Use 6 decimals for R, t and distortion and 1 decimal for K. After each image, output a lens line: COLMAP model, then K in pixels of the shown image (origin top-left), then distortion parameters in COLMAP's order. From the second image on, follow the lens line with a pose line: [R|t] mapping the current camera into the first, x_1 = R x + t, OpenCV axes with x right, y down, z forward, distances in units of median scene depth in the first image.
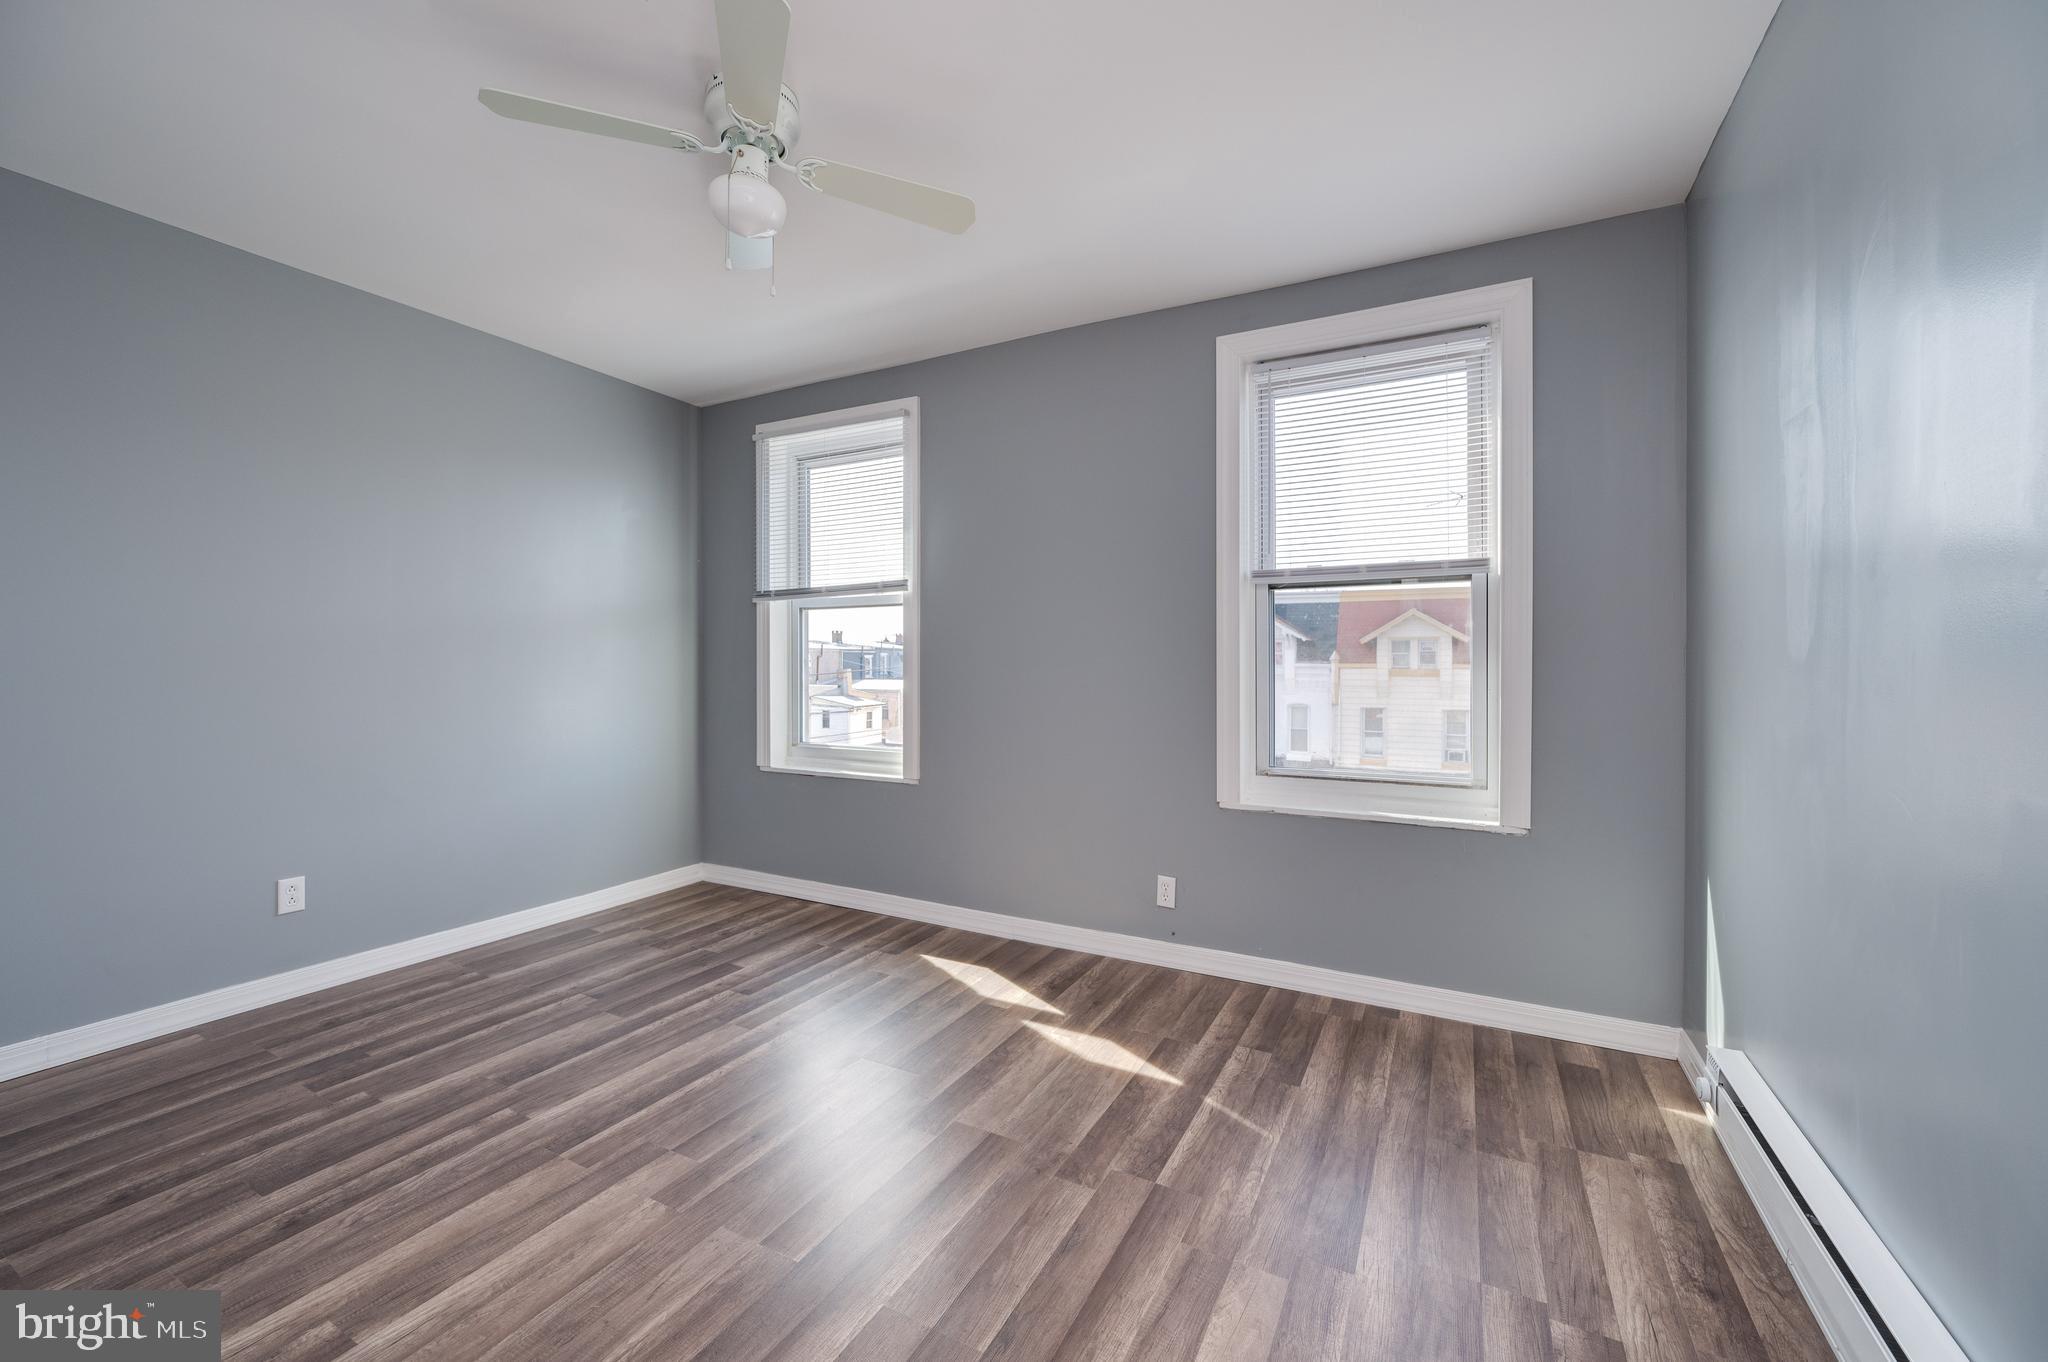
lens RADIAL K [[806.9, 0, 1030.7], [0, 806.9, 668.1], [0, 0, 1]] dist [0.001280, -0.000029]
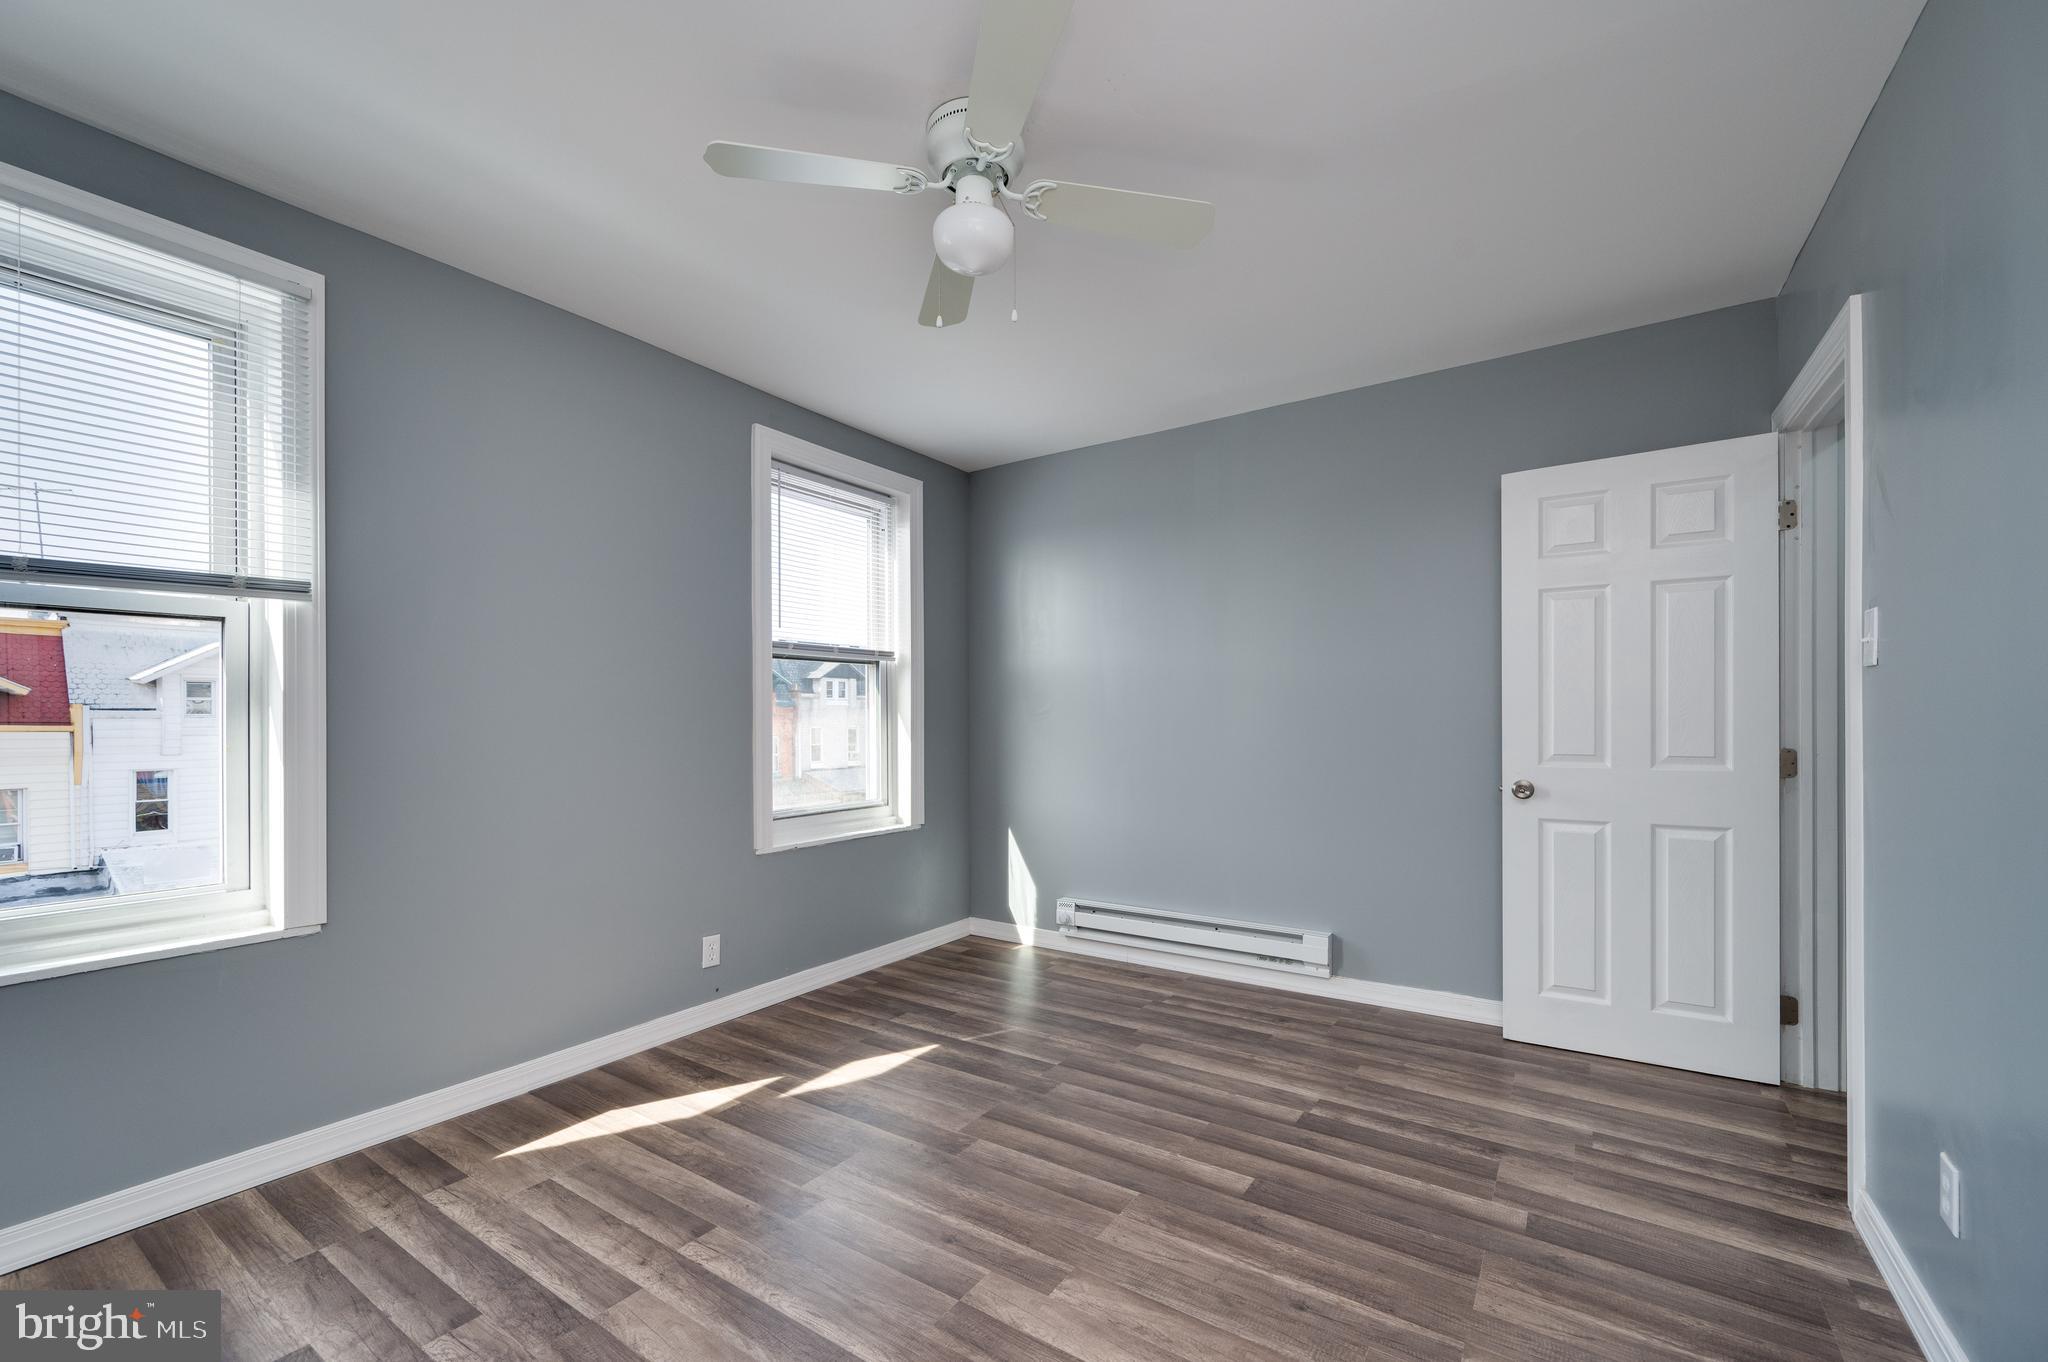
lens RADIAL K [[862.8, 0, 939.4], [0, 862.8, 722.0], [0, 0, 1]] dist [0.000195, -0.000066]
pose [[0.151659, -0.004359, 0.988423, -0.917689], [0.012987, 0.999913, 0.002417, -0.006233], [-0.988348, 0.012471, 0.151702, 0.601645]]
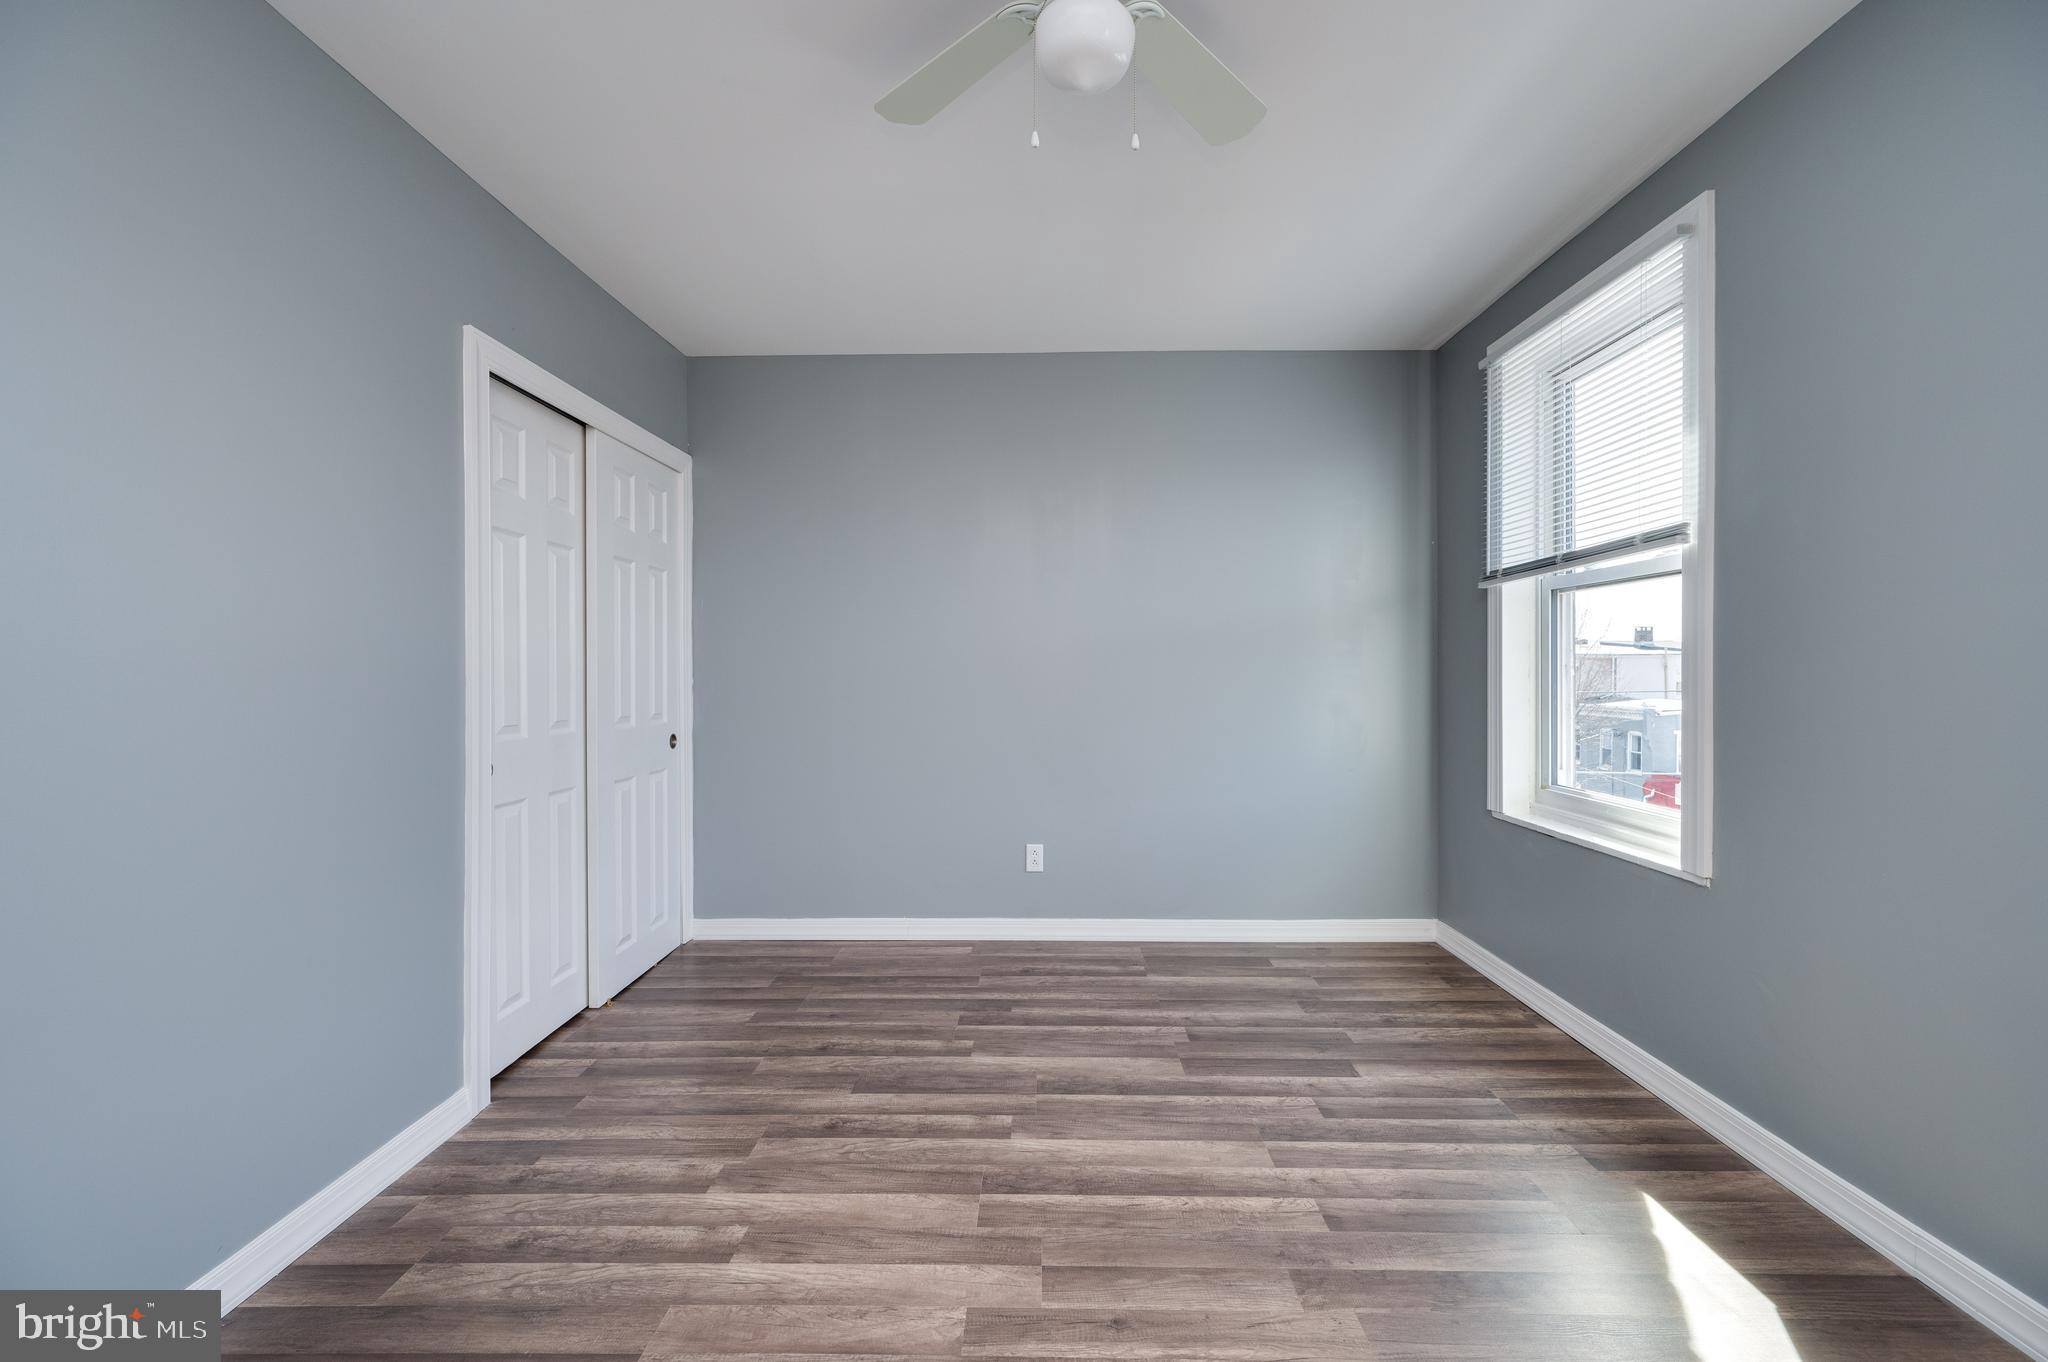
lens RADIAL K [[809.2, 0, 994.4], [0, 809.2, 680.4], [0, 0, 1]] dist [0.000046, -0.000127]
pose [[0.450610, 0.007661, -0.892688, 0.180152], [-0.000753, 0.999966, 0.008202, -0.003619], [0.892721, -0.003023, 0.450600, 0.403511]]
